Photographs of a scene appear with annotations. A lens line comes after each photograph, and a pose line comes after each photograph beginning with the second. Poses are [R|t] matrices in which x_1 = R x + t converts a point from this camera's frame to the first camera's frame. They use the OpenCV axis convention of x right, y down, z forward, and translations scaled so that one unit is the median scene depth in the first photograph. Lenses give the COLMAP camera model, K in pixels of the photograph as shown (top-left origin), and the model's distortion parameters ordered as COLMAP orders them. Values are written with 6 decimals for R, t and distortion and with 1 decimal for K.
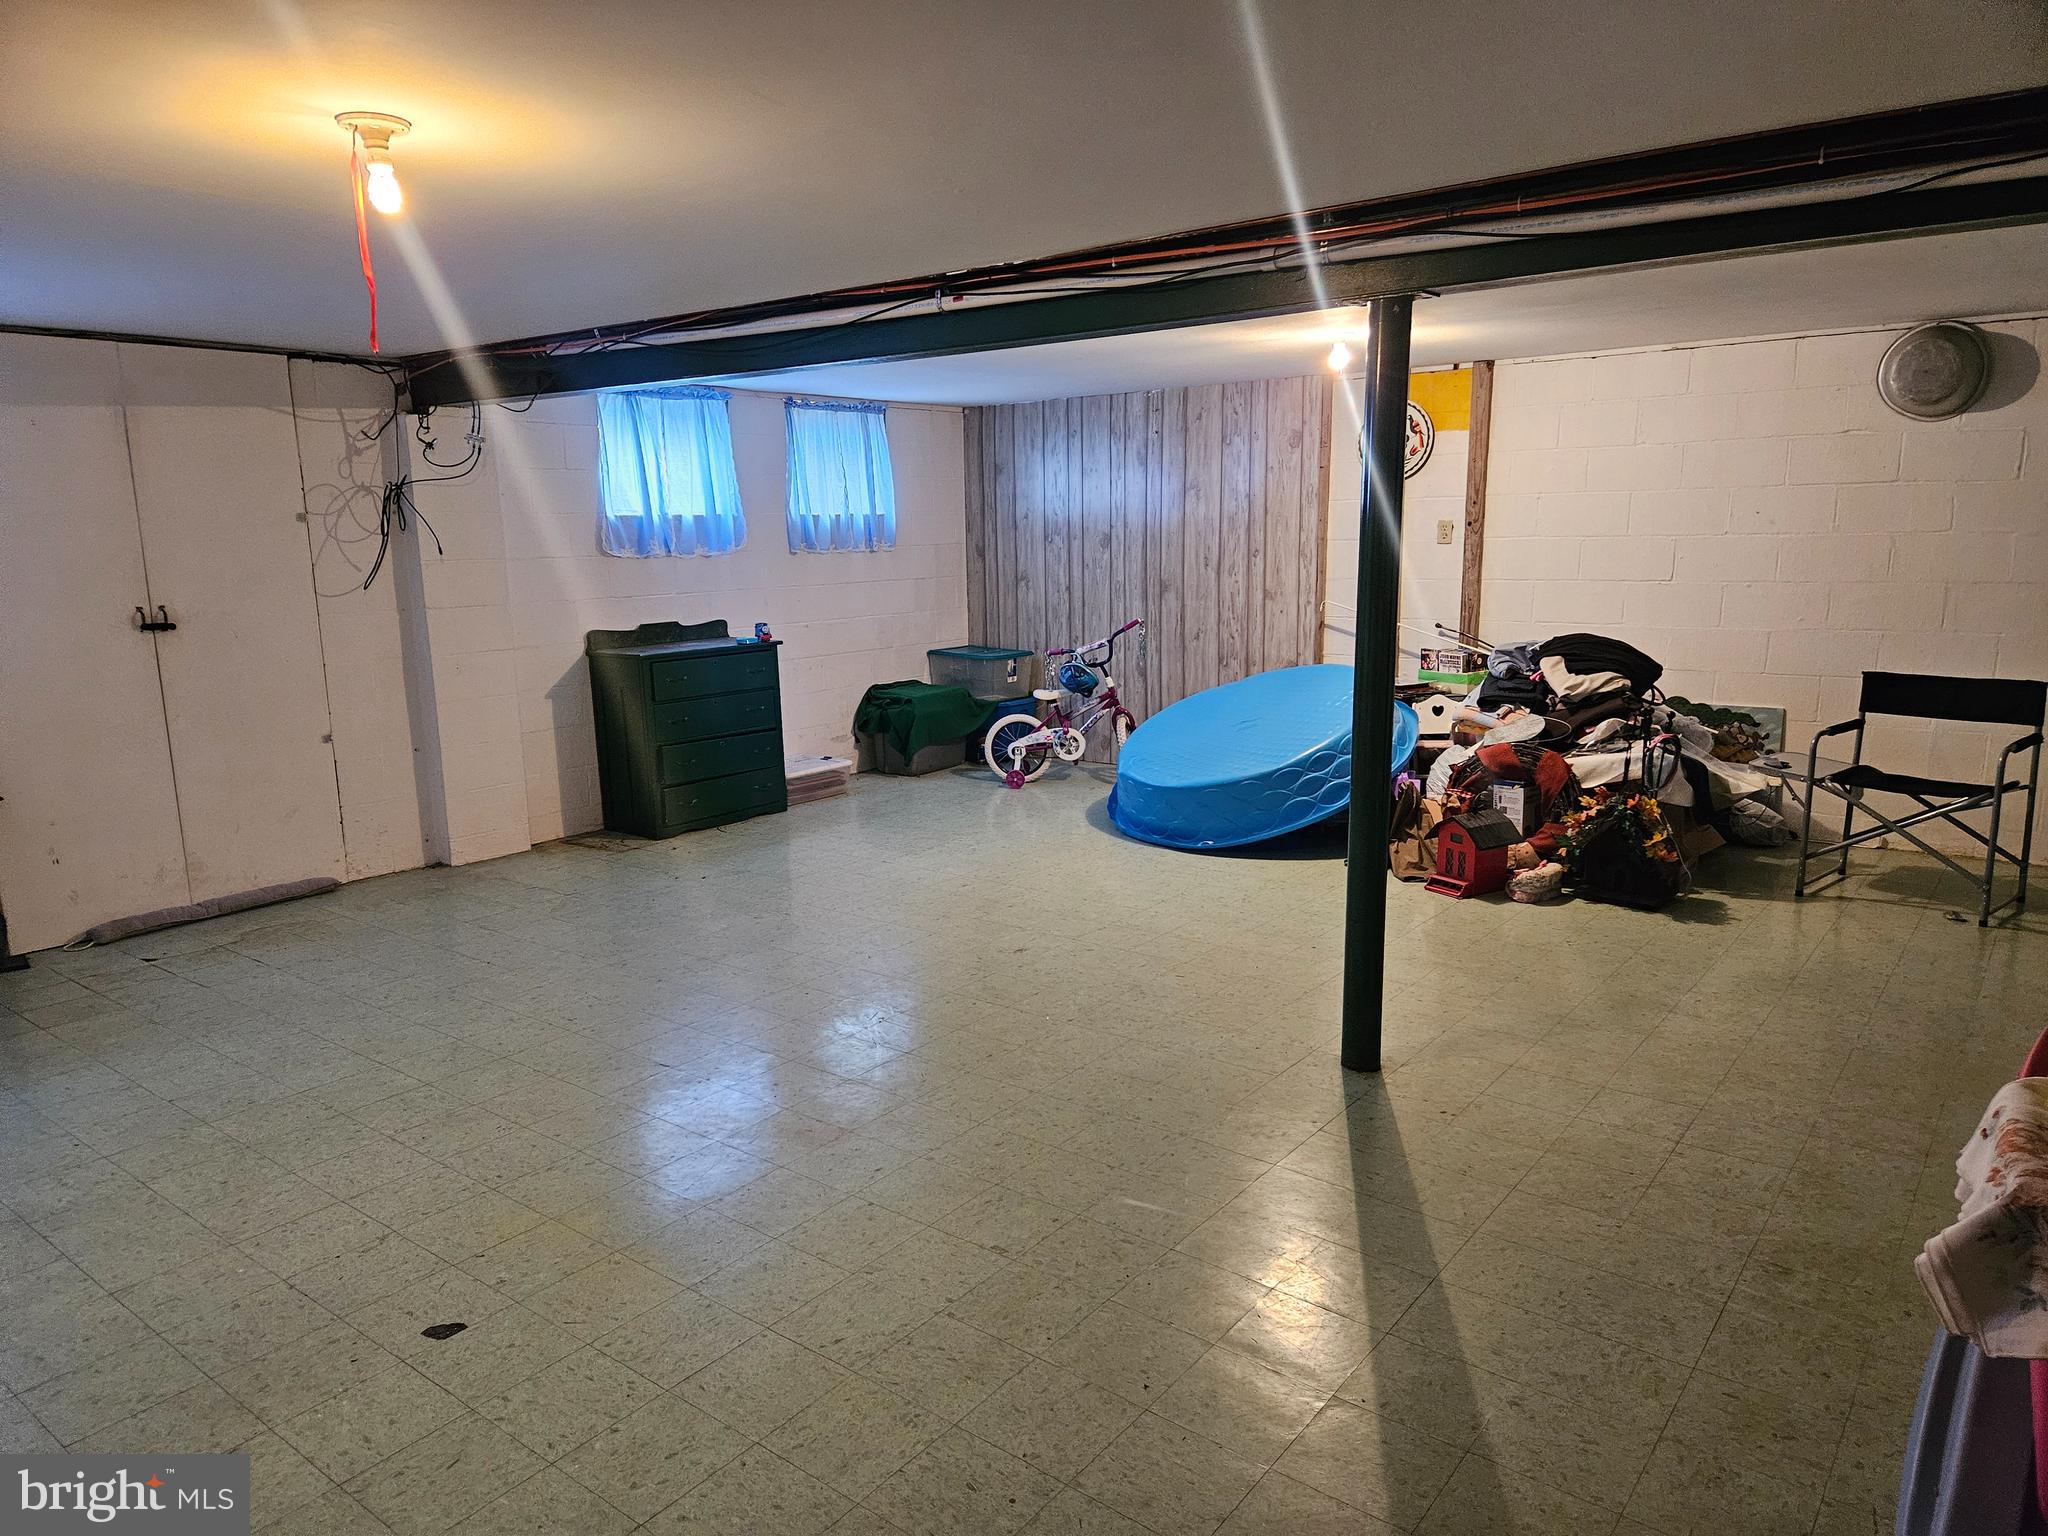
lens RADIAL K [[1348.0, 0, 1012.0], [0, 1348.0, 770.2], [0, 0, 1]] dist [0.067119, -0.053830]
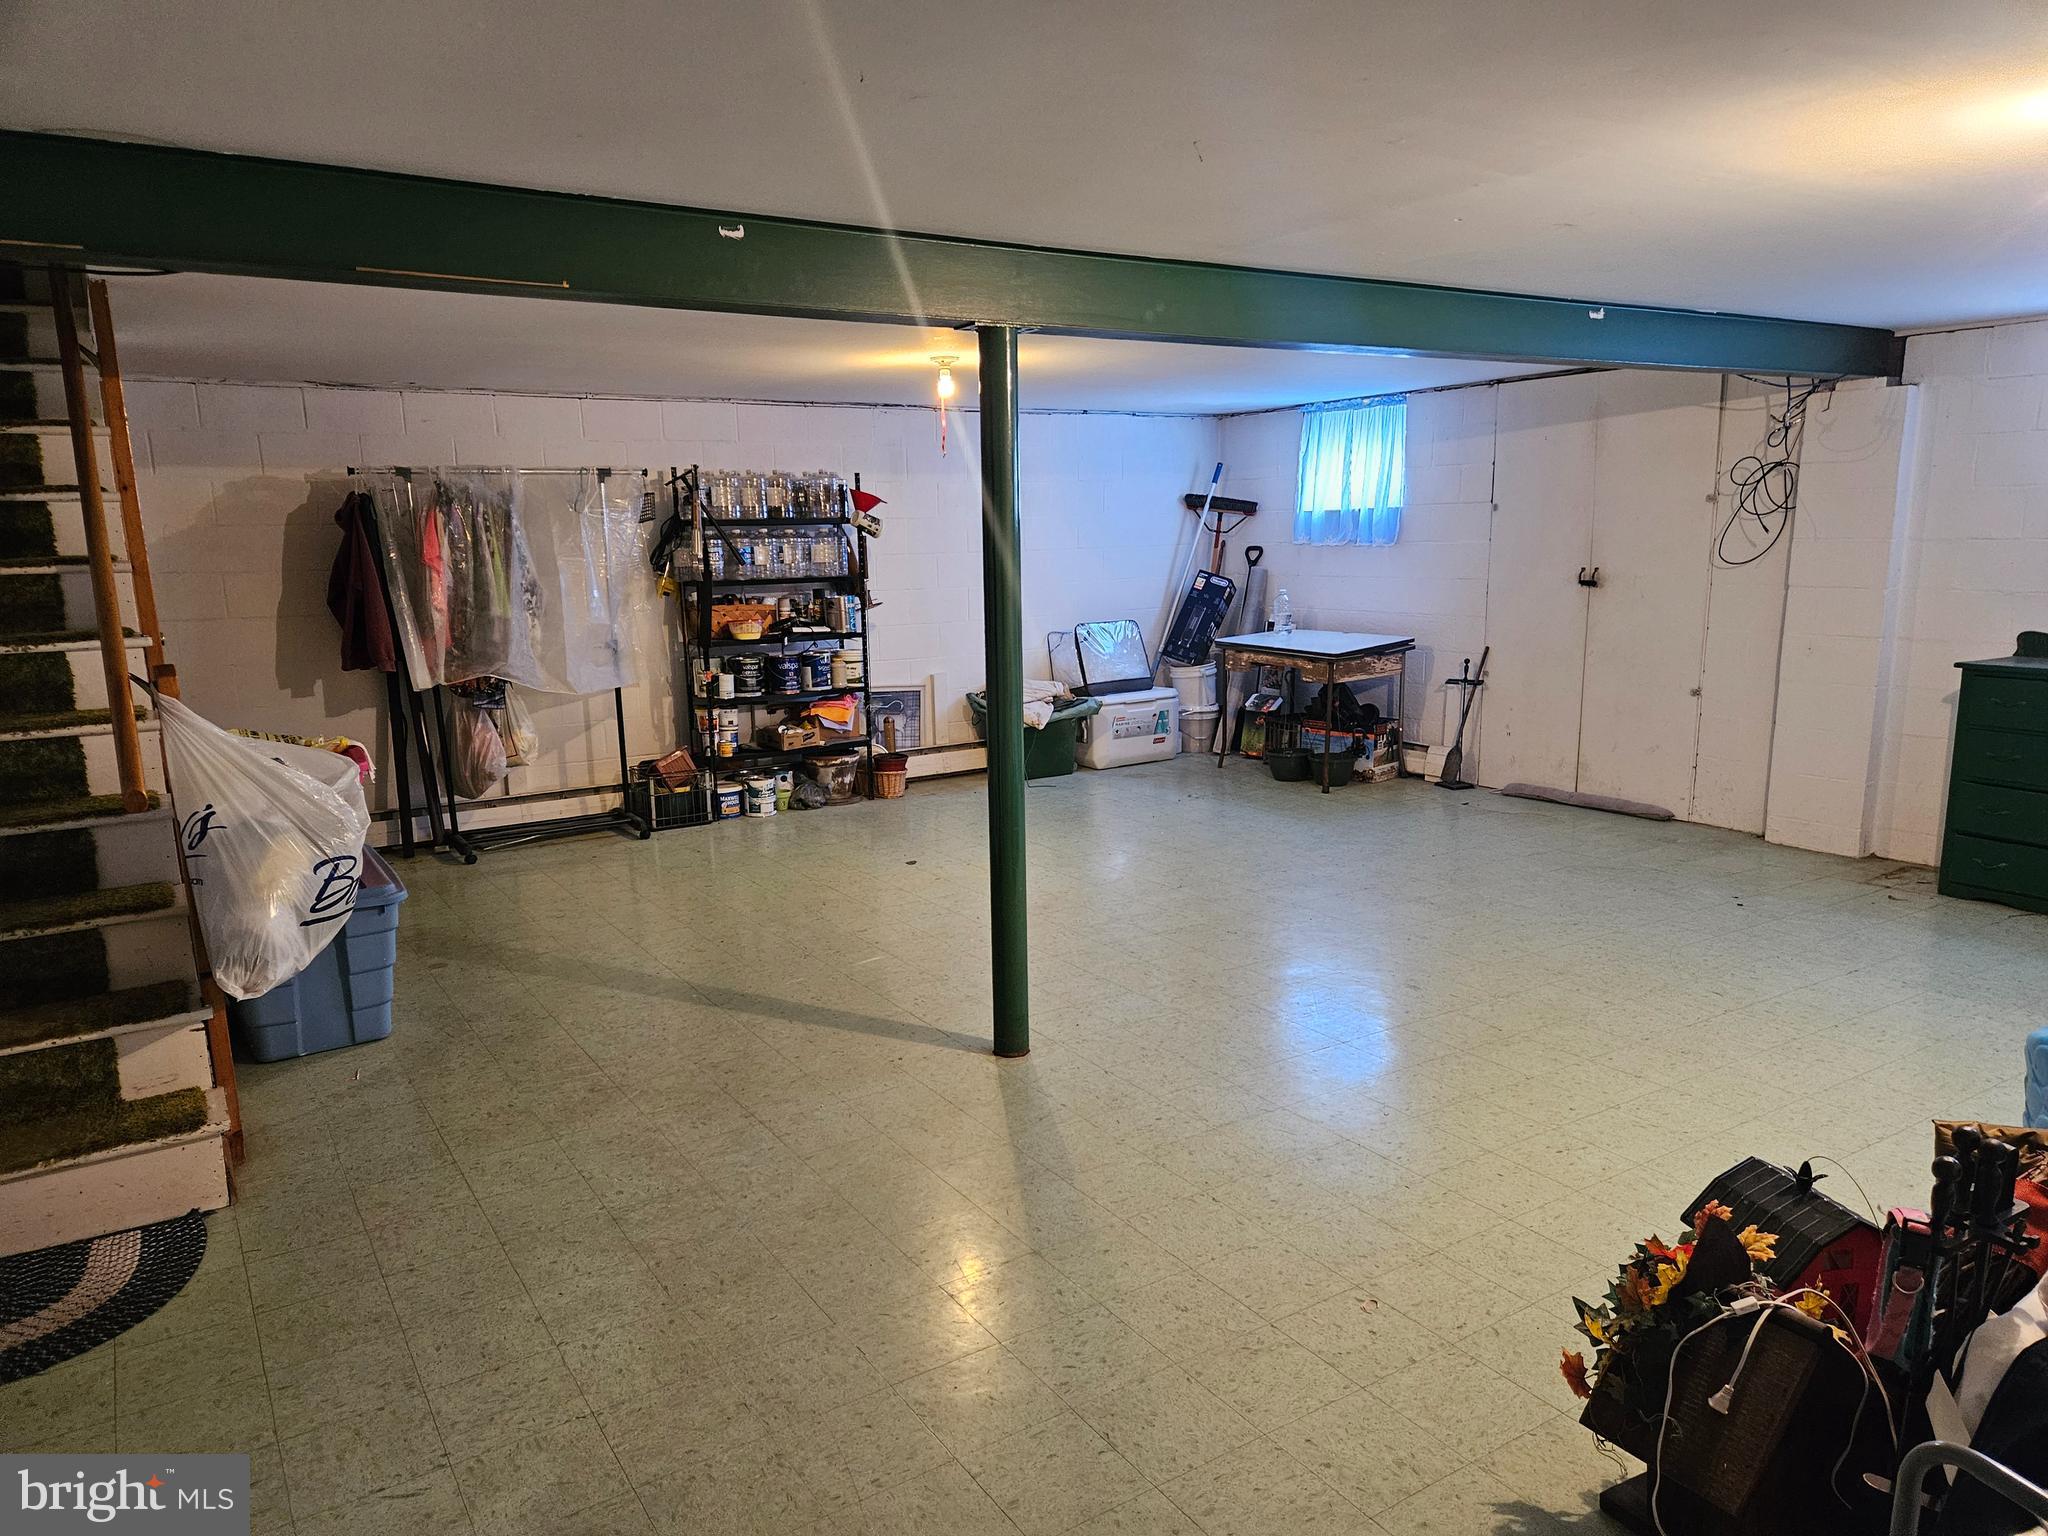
lens RADIAL K [[1348.0, 0, 1012.0], [0, 1348.0, 770.2], [0, 0, 1]] dist [0.067119, -0.053830]
pose [[-0.318324, 0.192101, -0.928314, 0.854308], [-0.148359, 0.957091, 0.248929, -0.181724], [0.936301, 0.216964, -0.276165, 0.901141]]
